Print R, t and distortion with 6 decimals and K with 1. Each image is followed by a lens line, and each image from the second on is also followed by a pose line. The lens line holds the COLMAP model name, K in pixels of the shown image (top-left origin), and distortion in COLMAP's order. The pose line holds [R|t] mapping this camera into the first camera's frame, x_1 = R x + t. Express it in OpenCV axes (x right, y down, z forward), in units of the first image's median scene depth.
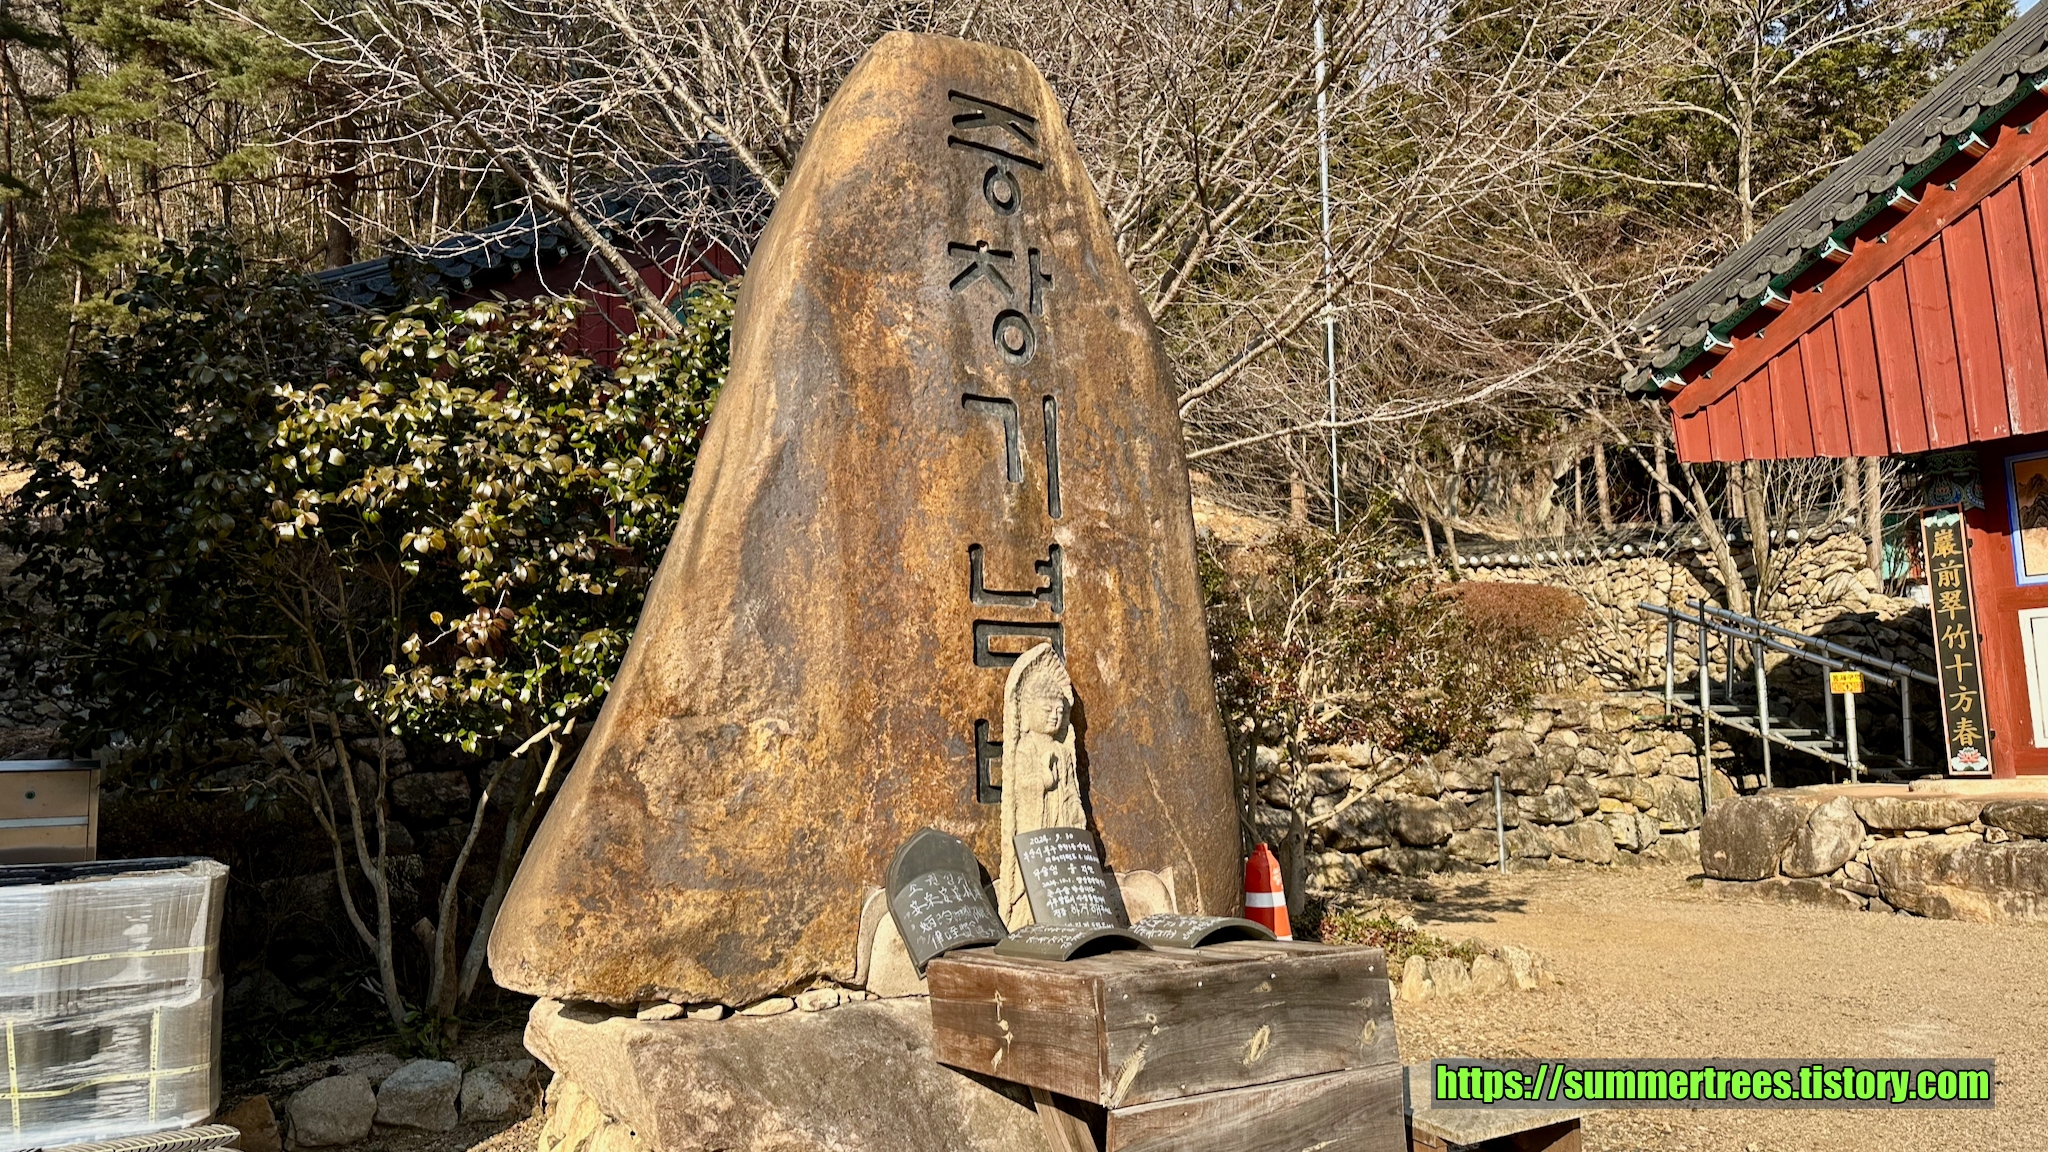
lens RADIAL K [[1422.3, 0, 1014.2], [0, 1422.3, 579.2], [0, 0, 1]] dist [-0.000620, -0.000536]
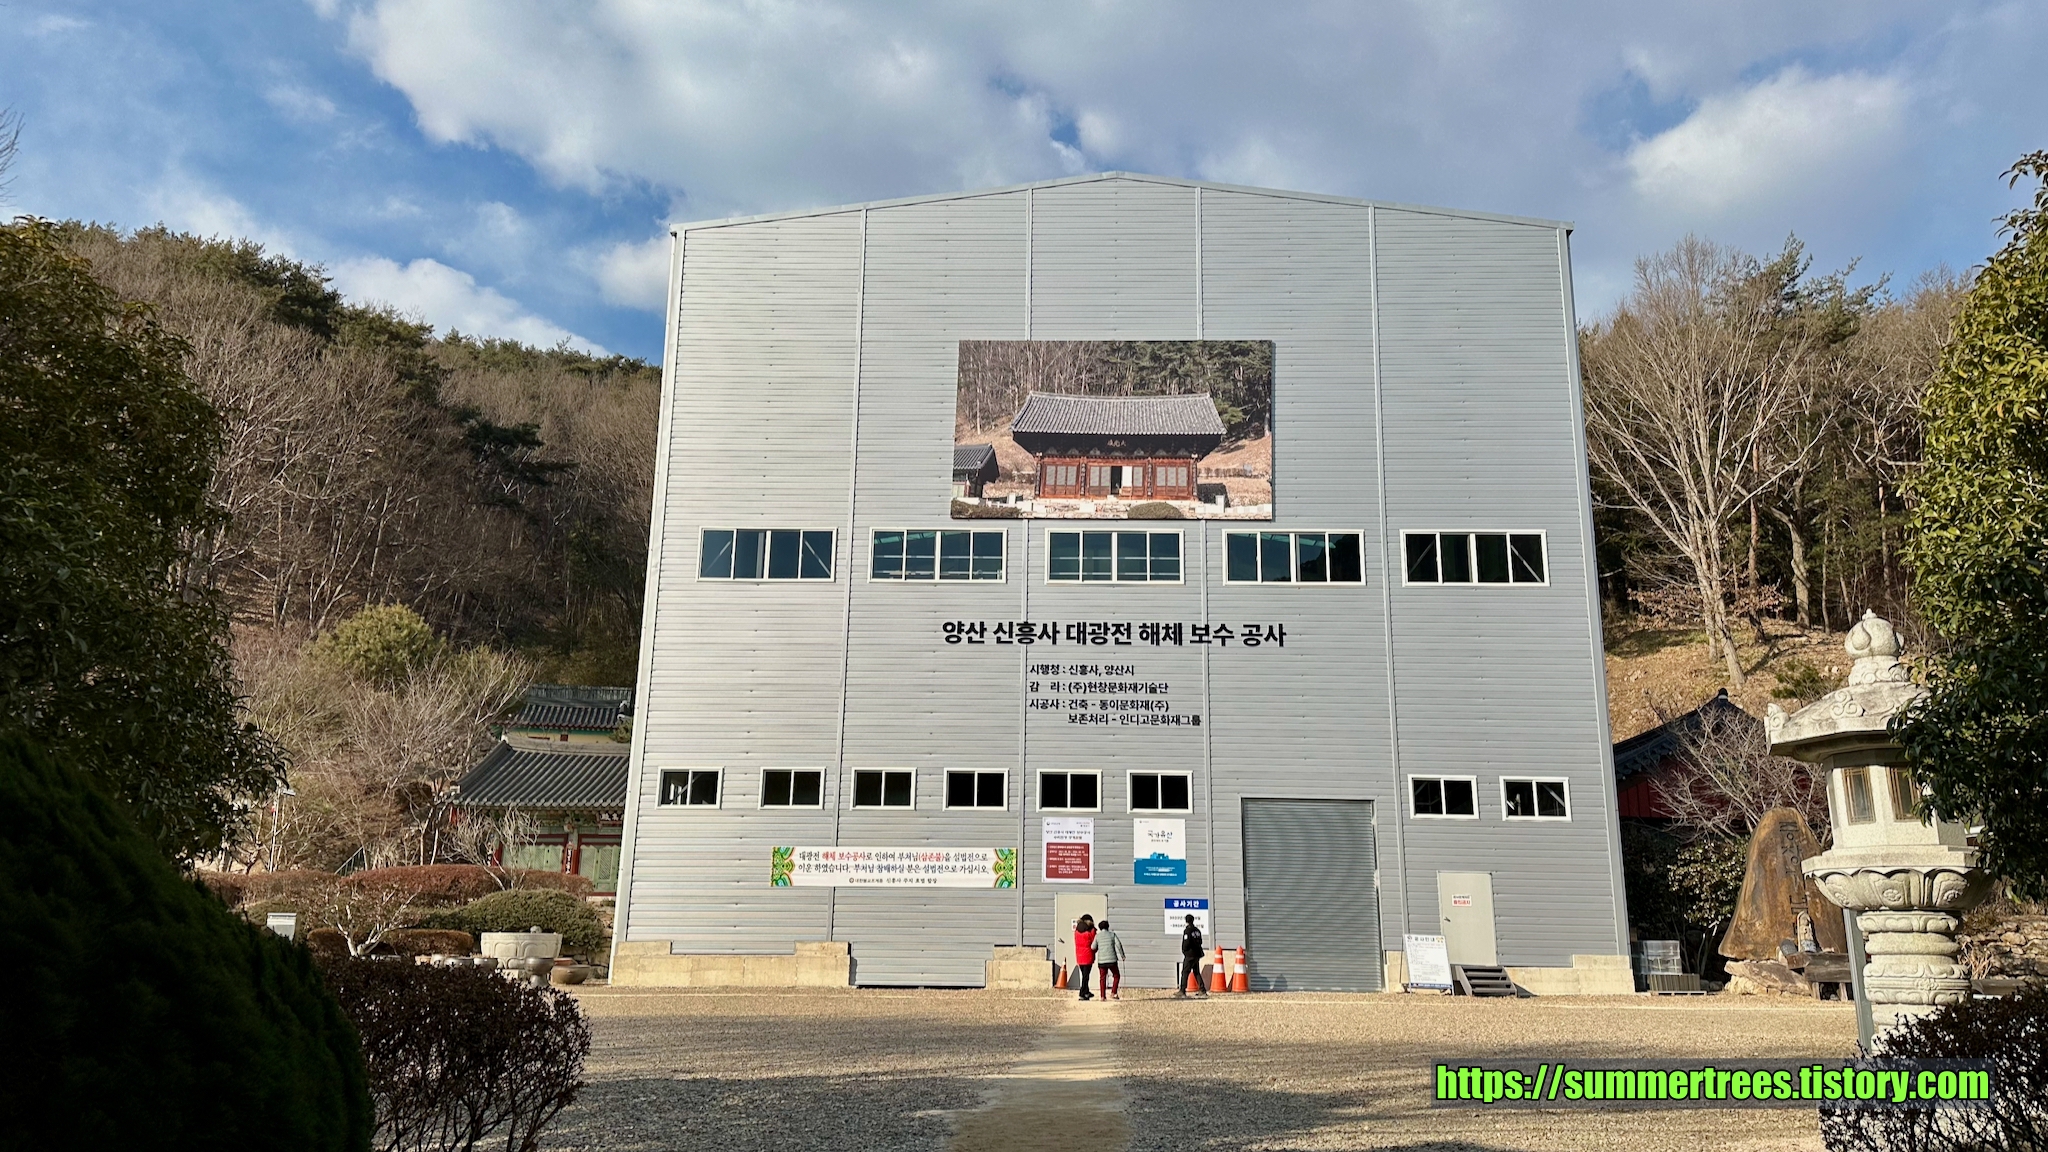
lens RADIAL K [[1422.3, 0, 1014.2], [0, 1422.3, 579.2], [0, 0, 1]] dist [-0.000620, -0.000536]
pose [[0.756960, -0.144575, -0.637268, 1.698163], [0.040438, 0.983713, -0.175139, -0.468704], [0.652209, 0.106803, 0.750477, -6.598975]]
